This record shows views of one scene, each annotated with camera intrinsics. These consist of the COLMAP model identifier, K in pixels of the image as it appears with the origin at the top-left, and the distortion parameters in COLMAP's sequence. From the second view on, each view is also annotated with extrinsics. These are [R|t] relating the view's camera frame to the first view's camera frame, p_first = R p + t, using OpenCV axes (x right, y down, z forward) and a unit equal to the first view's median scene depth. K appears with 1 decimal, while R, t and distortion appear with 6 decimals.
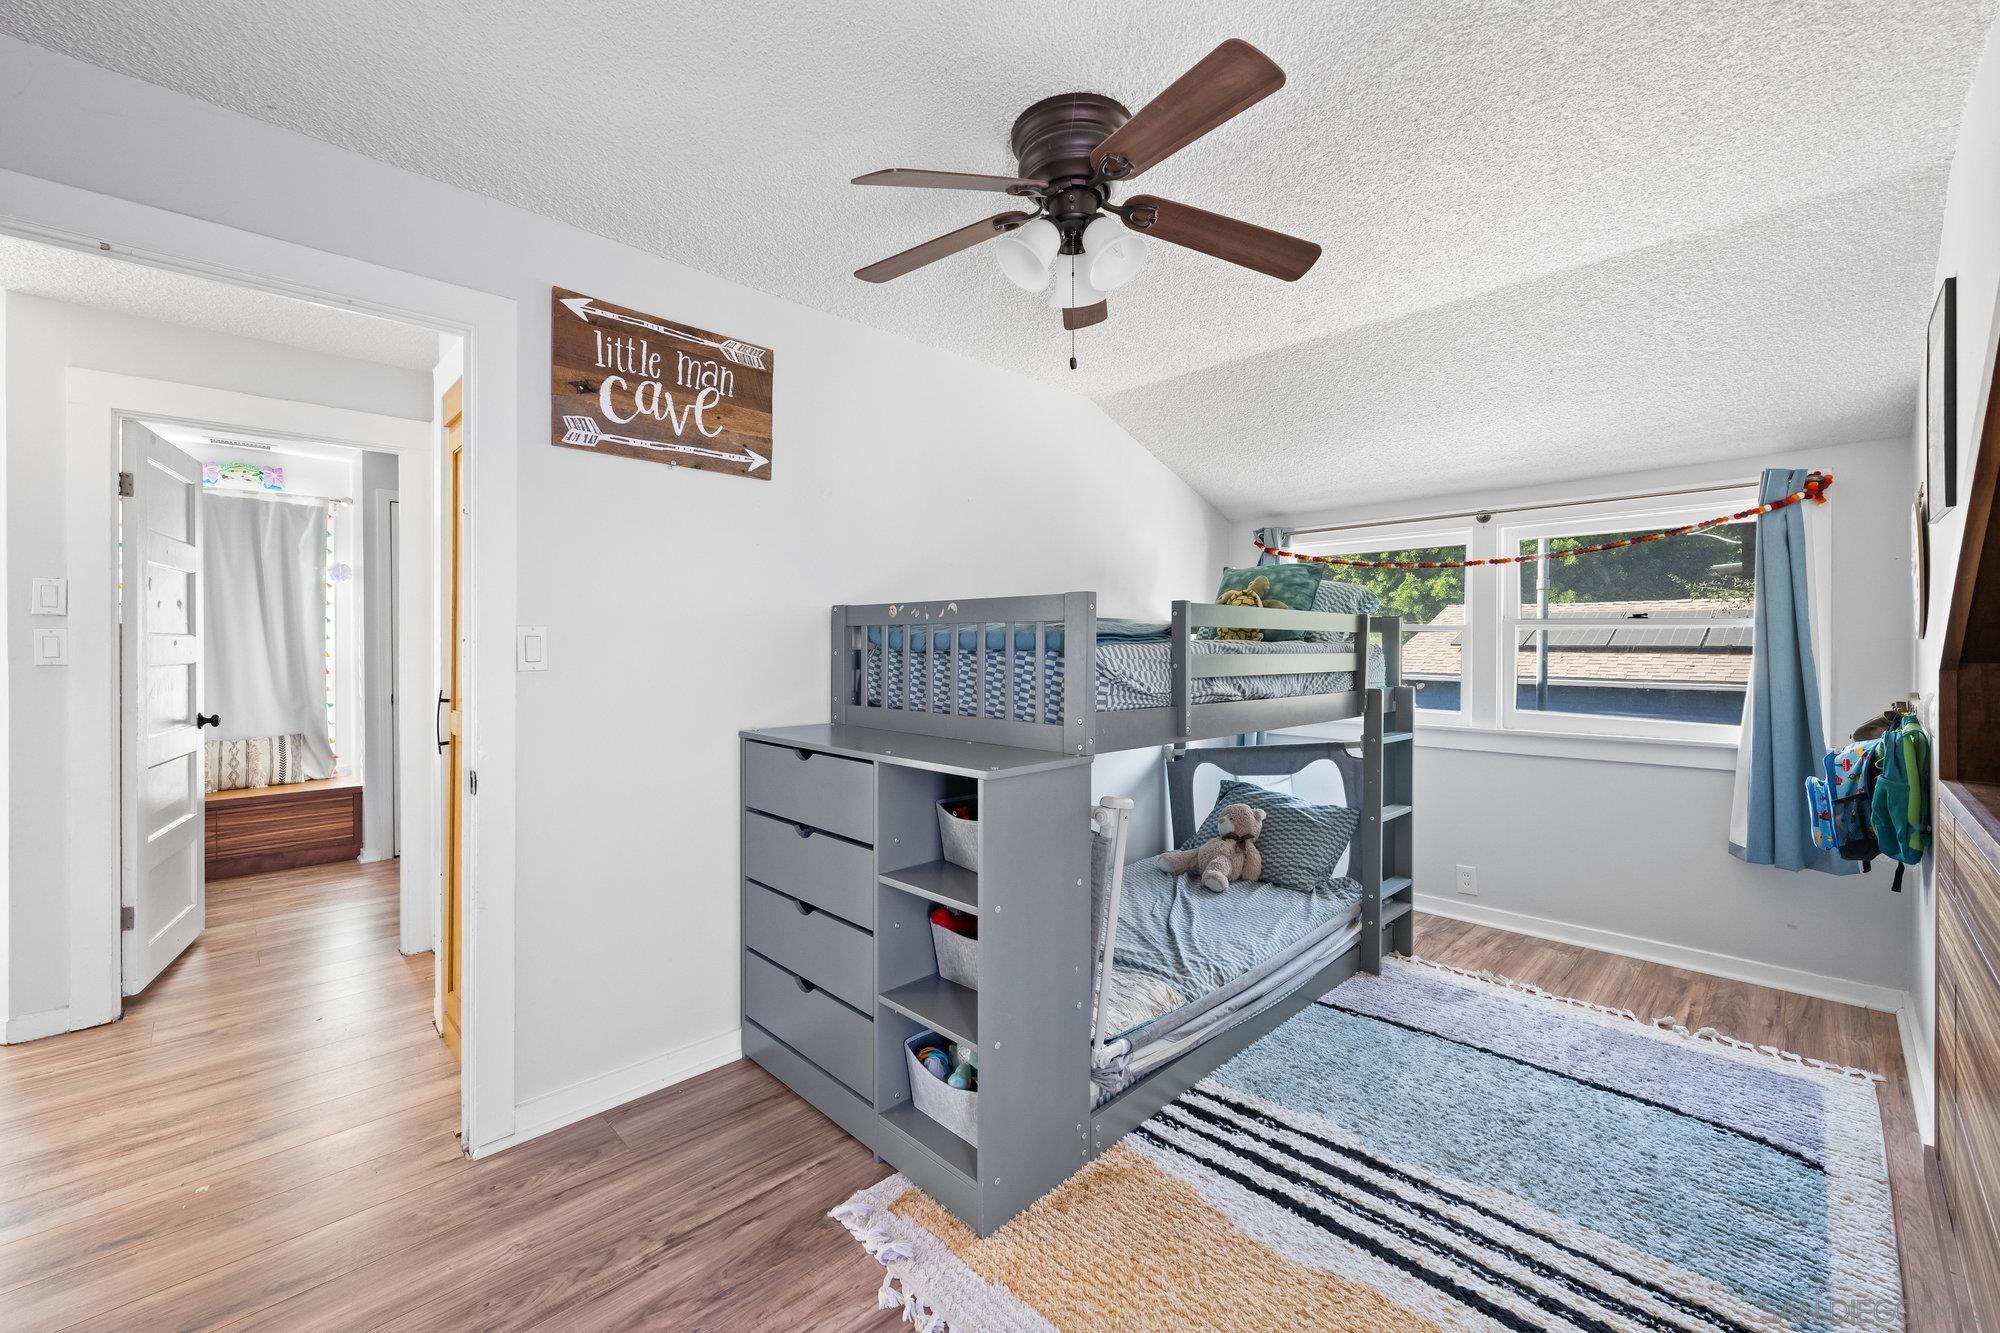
lens RADIAL K [[796.2, 0, 1009.6], [0, 796.2, 659.1], [0, 0, 1]] dist [0.002637, -0.000034]
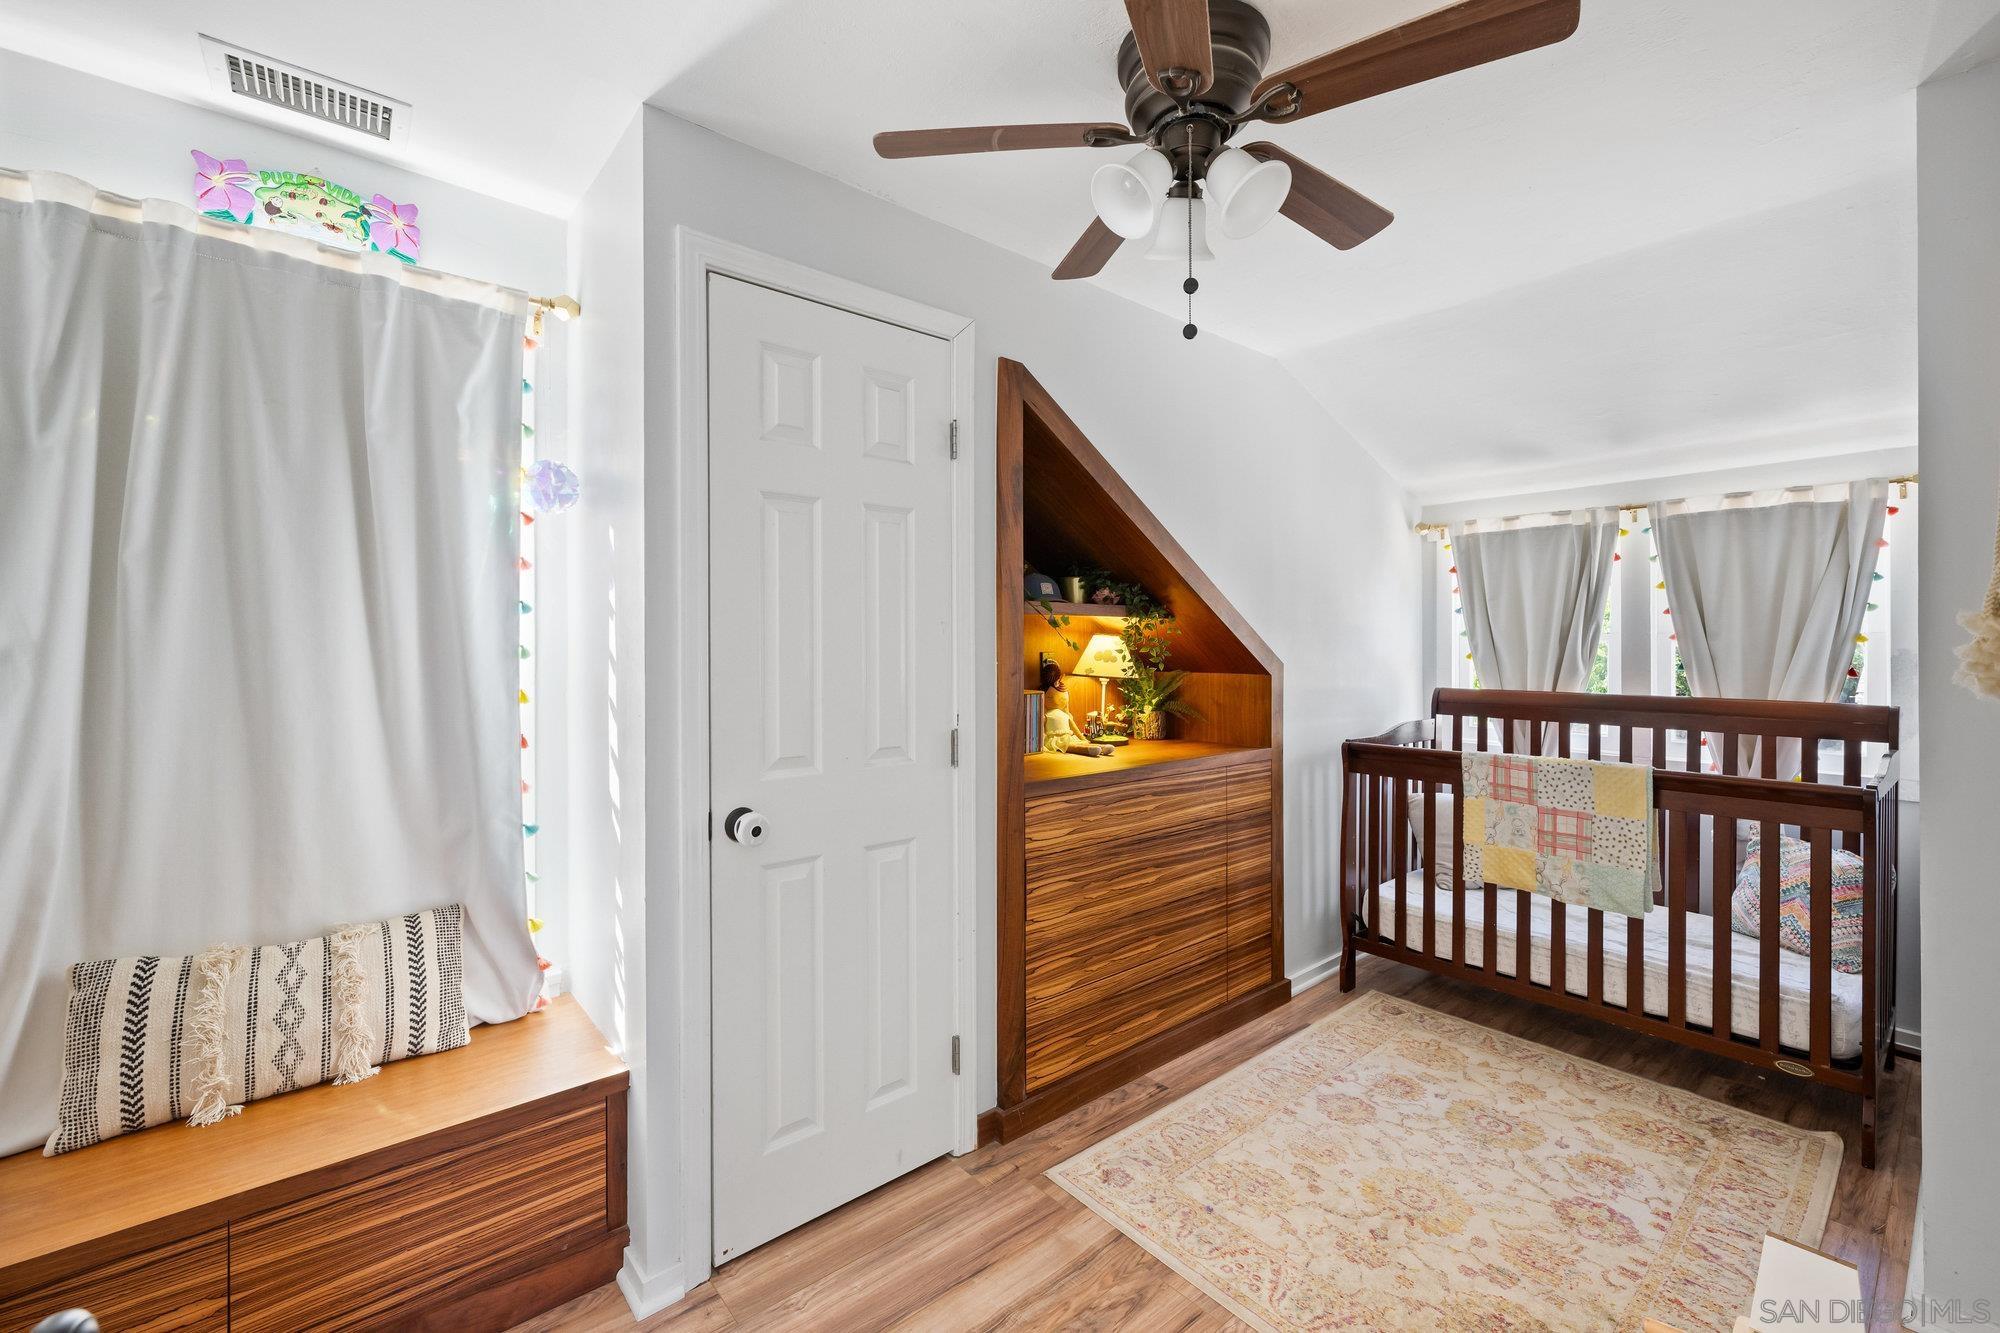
lens RADIAL K [[796.2, 0, 990.6], [0, 796.2, 653.7], [0, 0, 1]] dist [0.002637, -0.000034]
pose [[0.997898, 0.003006, -0.064740, -0.622730], [-0.003176, 0.999992, -0.002536, -0.026974], [0.064732, 0.002737, 0.997899, 0.648794]]
